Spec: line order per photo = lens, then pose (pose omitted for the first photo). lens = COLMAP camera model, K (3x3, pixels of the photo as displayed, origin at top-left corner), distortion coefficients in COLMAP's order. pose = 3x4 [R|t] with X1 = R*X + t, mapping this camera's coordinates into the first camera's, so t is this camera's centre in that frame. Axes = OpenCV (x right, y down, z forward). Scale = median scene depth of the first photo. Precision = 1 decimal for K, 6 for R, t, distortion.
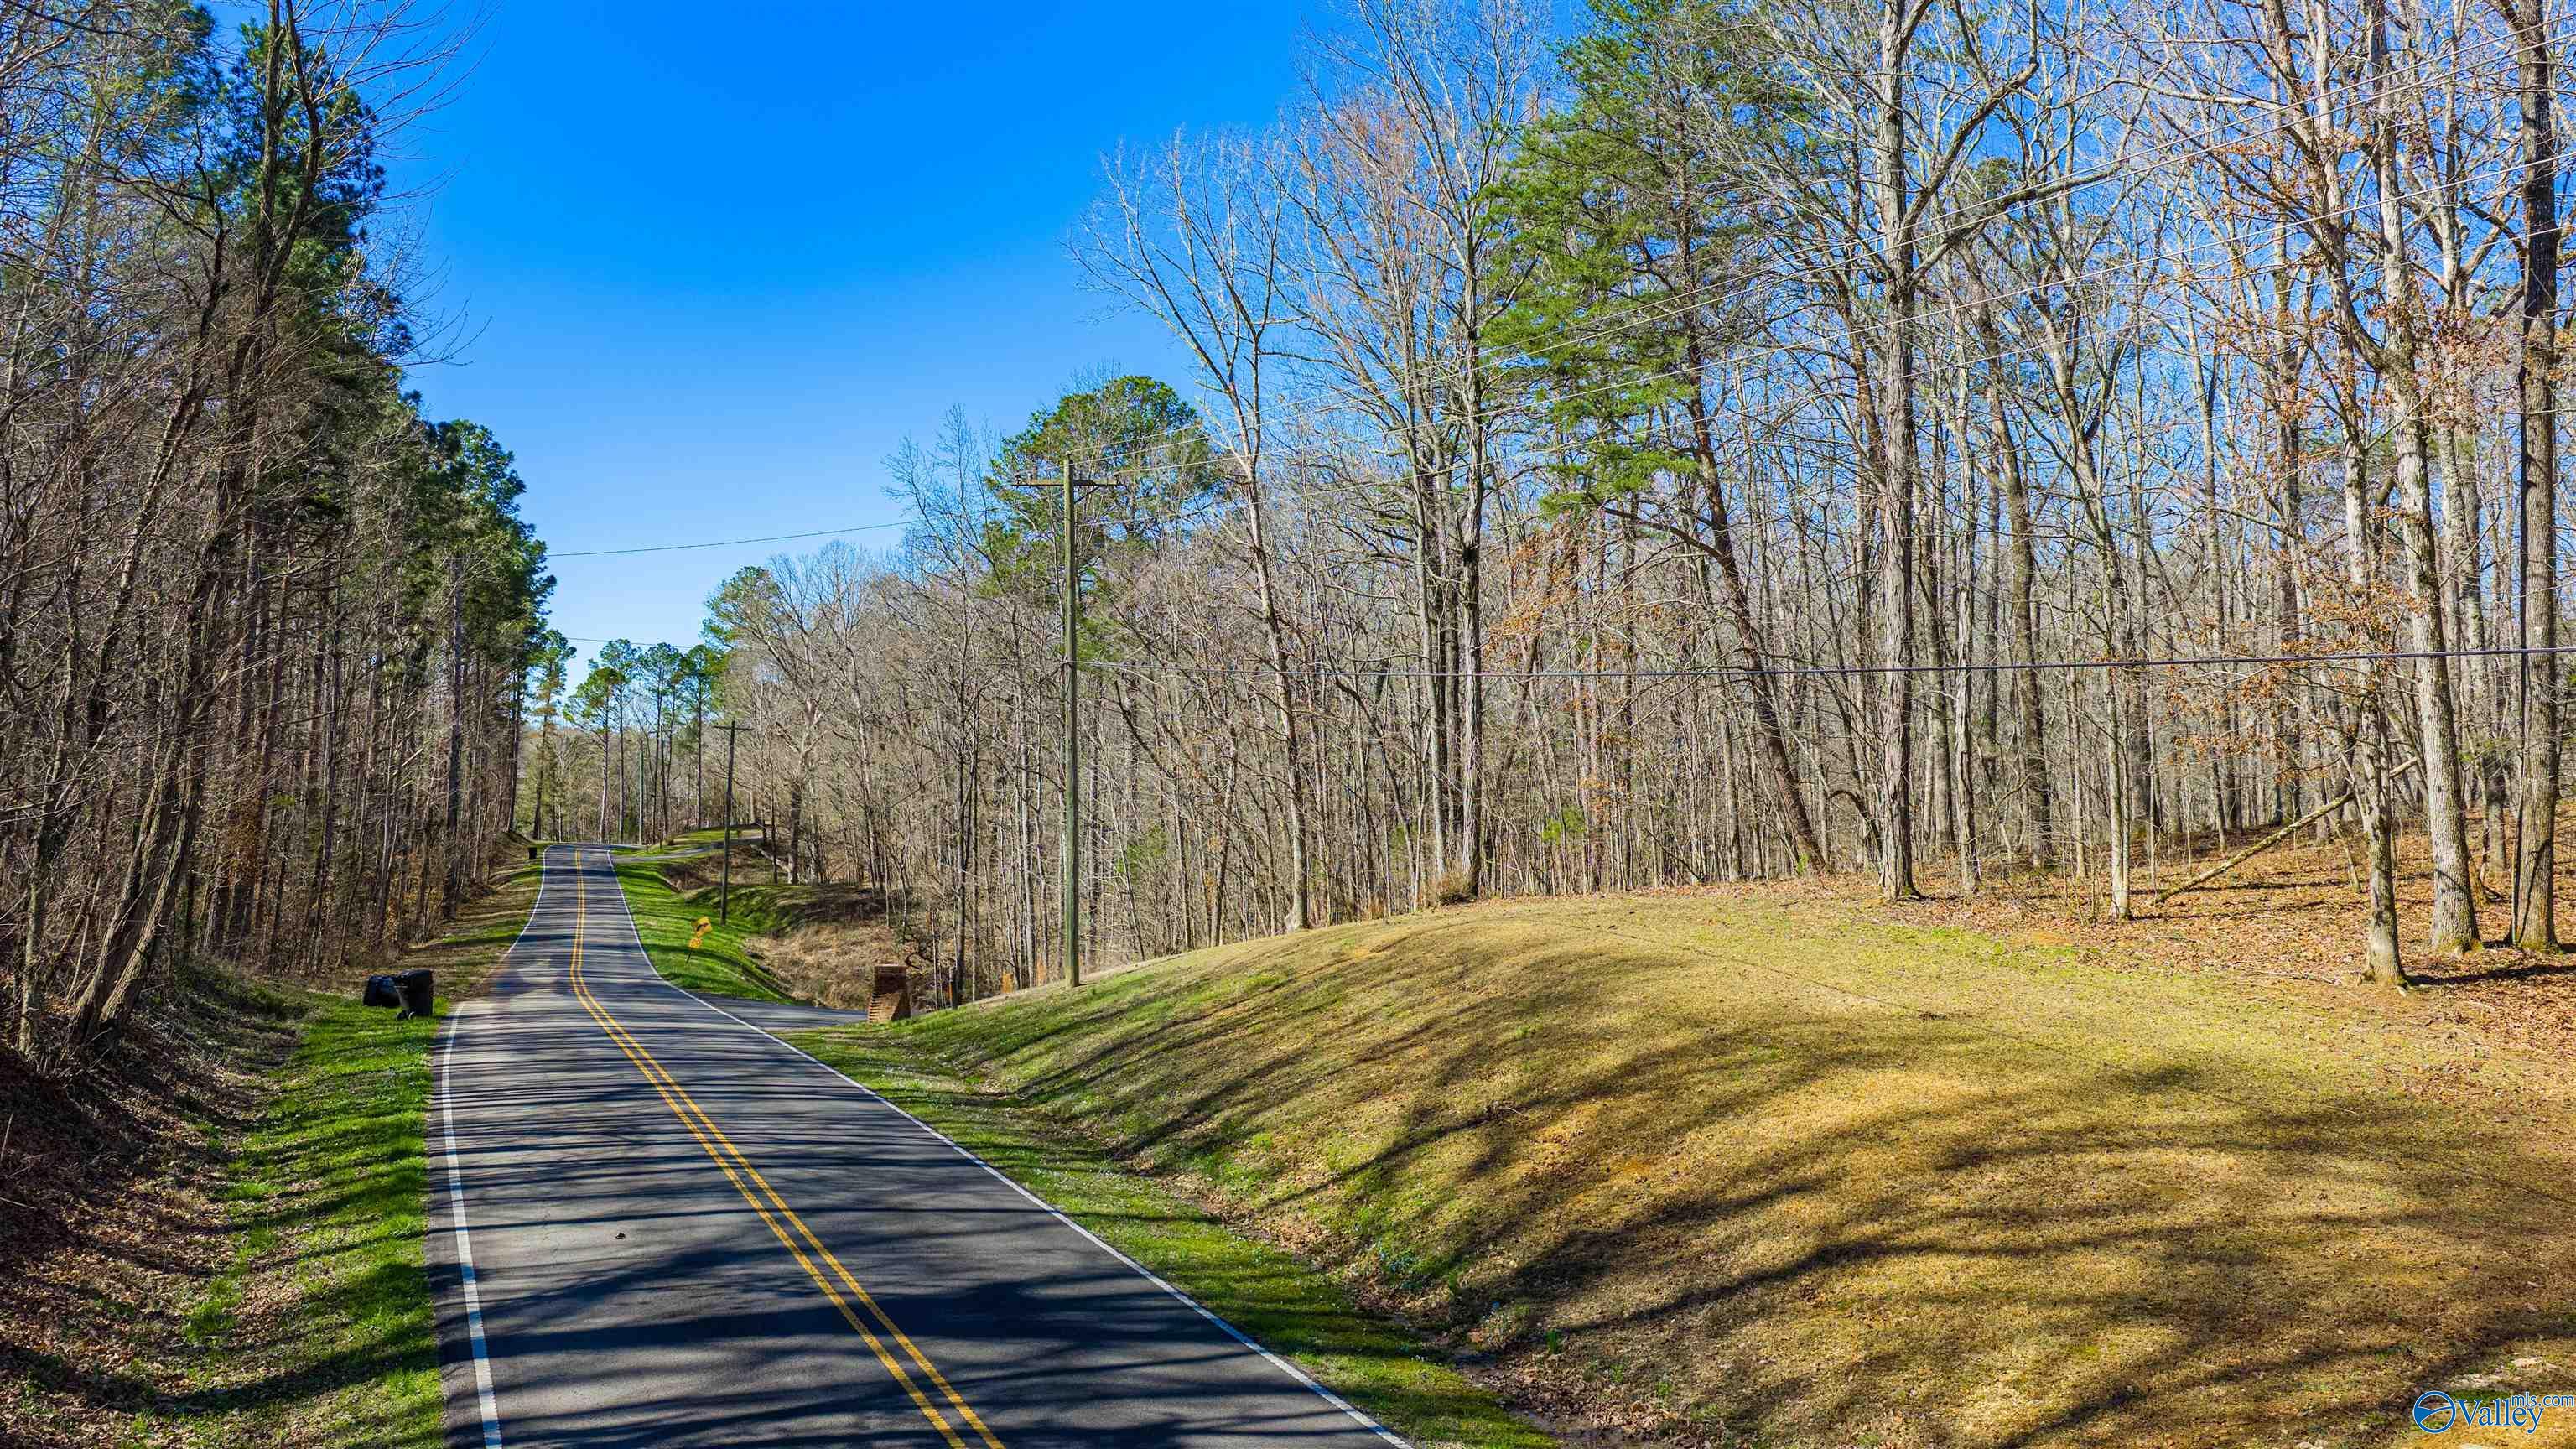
lens RADIAL K [[2119.9, 0, 1288.0], [0, 2119.9, 724.5], [0, 0, 1]] dist [0.028316, -0.056285]
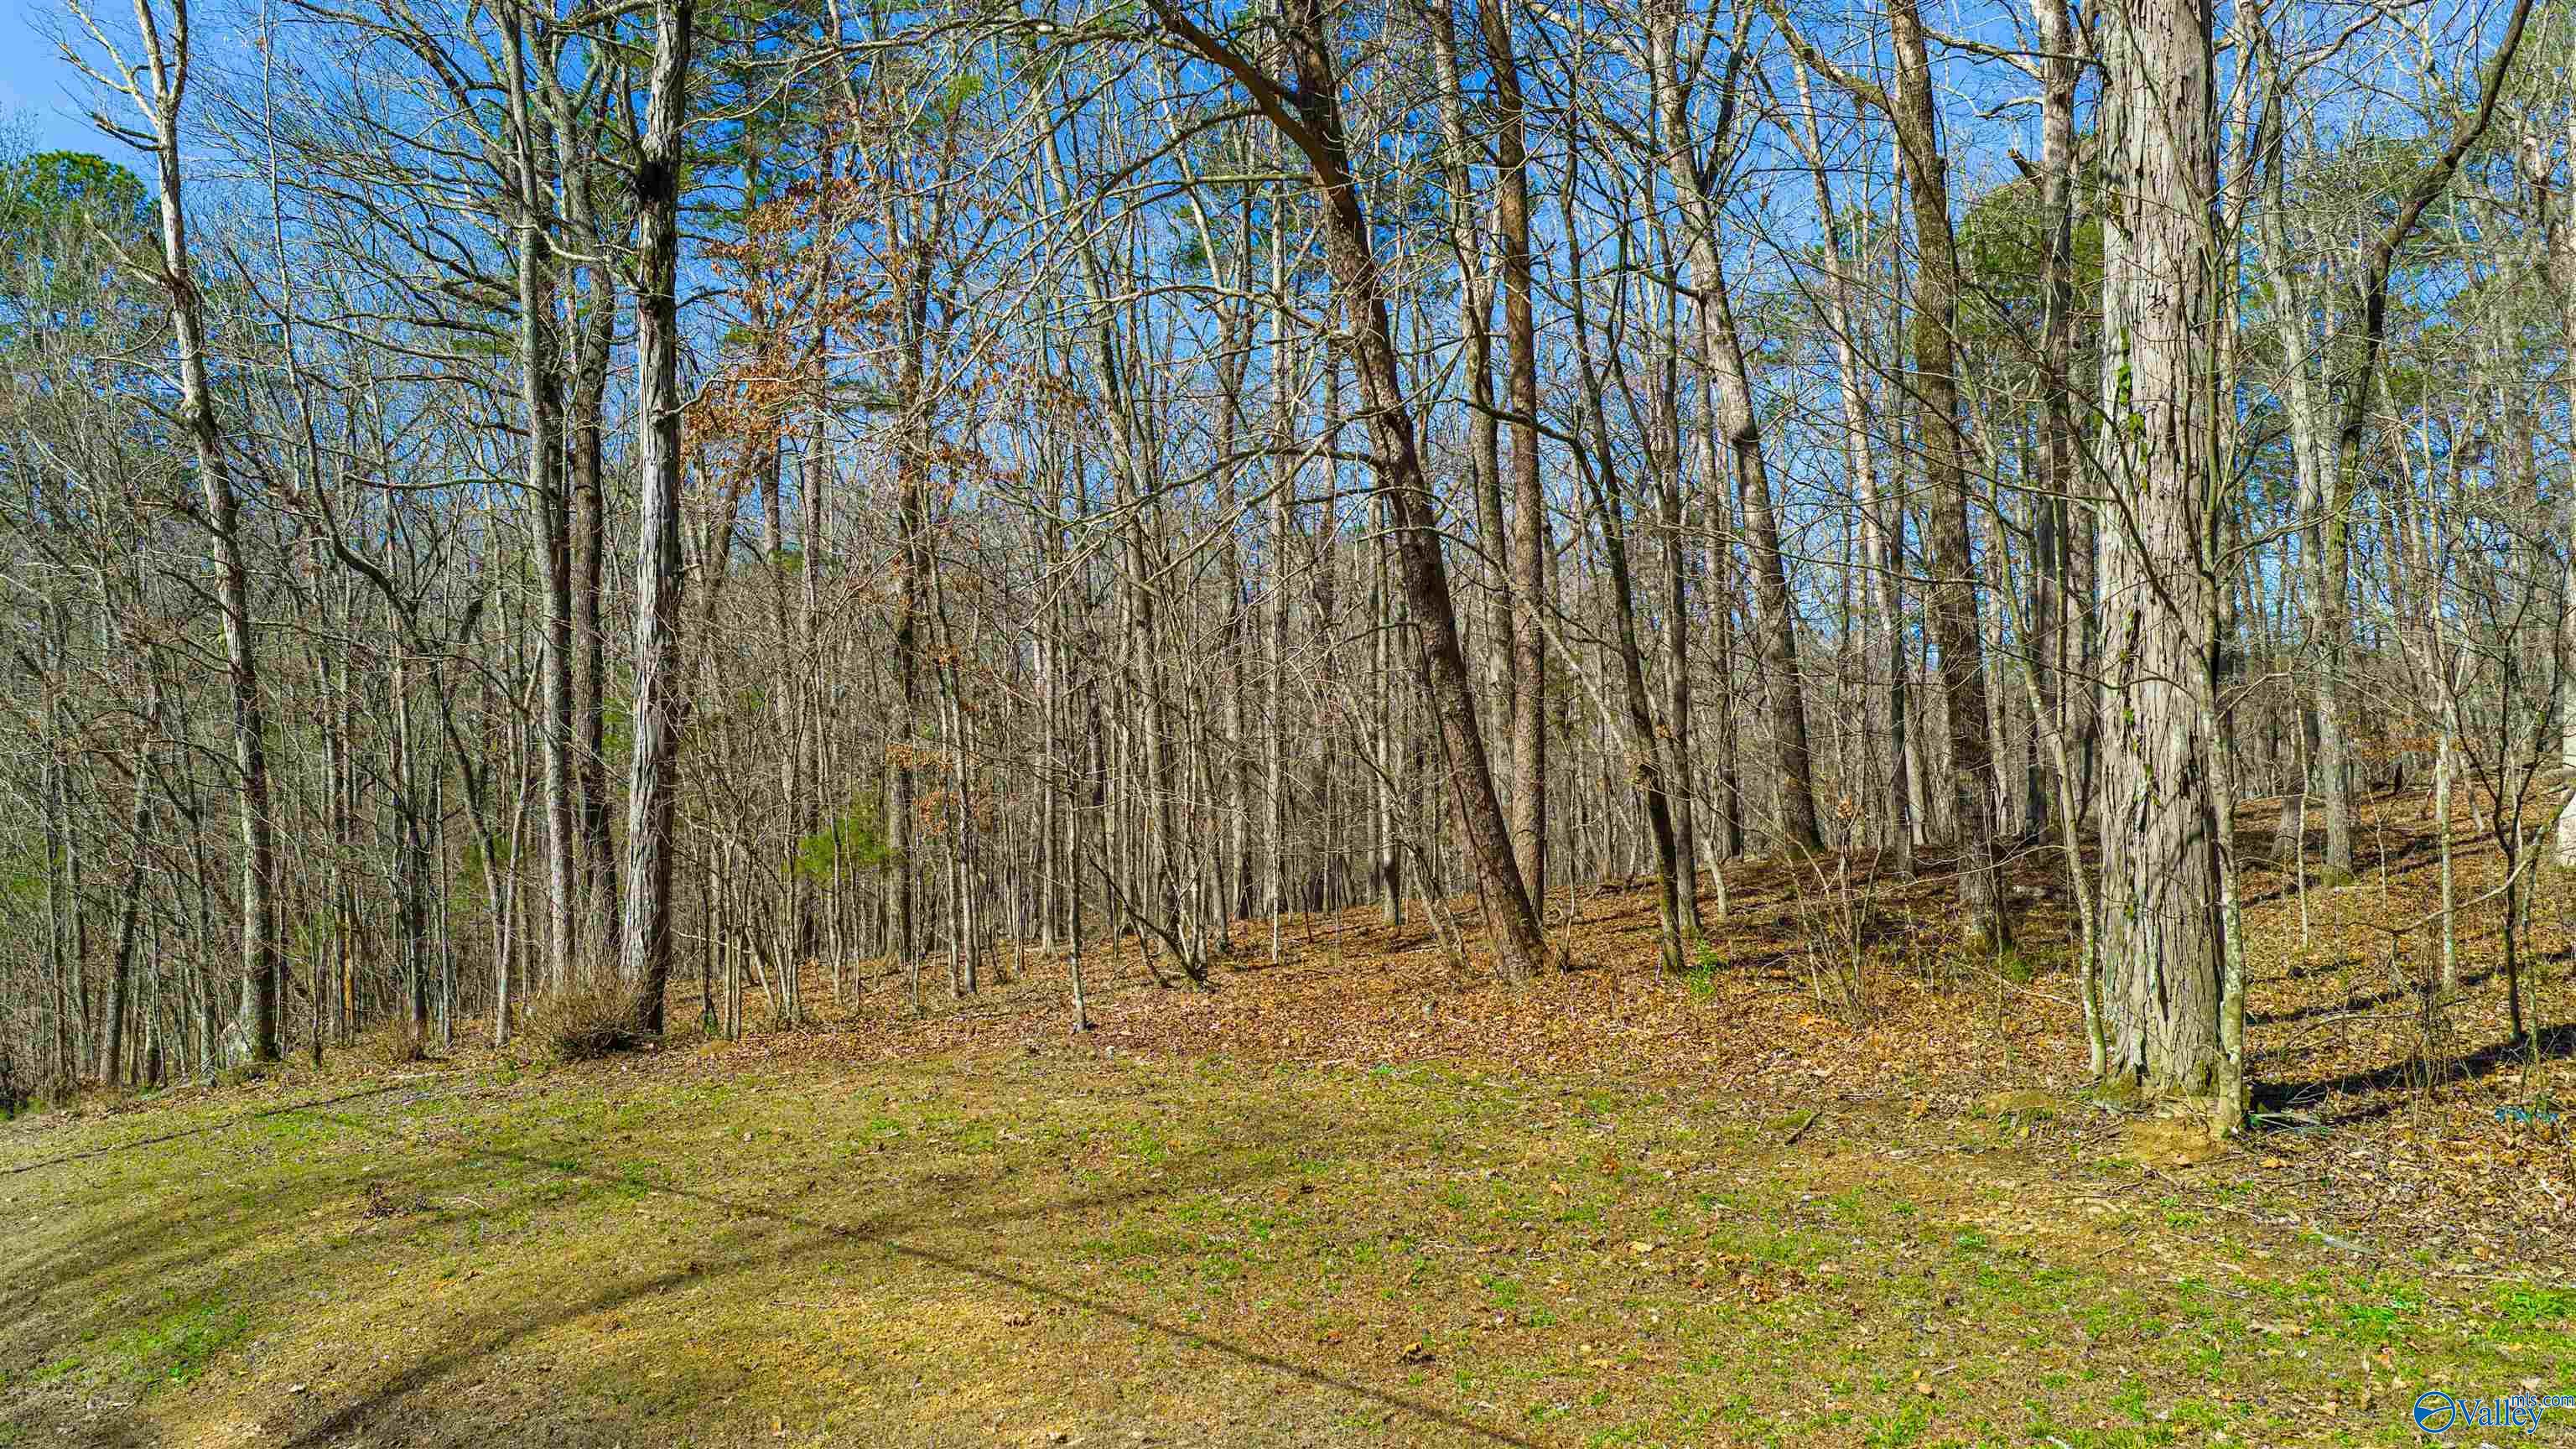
lens RADIAL K [[2119.9, 0, 1288.0], [0, 2119.9, 724.5], [0, 0, 1]] dist [0.028316, -0.056285]
pose [[0.919171, 0.023877, 0.393134, 0.030847], [-0.020067, 0.999703, -0.013800, 0.021132], [-0.393347, 0.004796, 0.919378, 0.452994]]
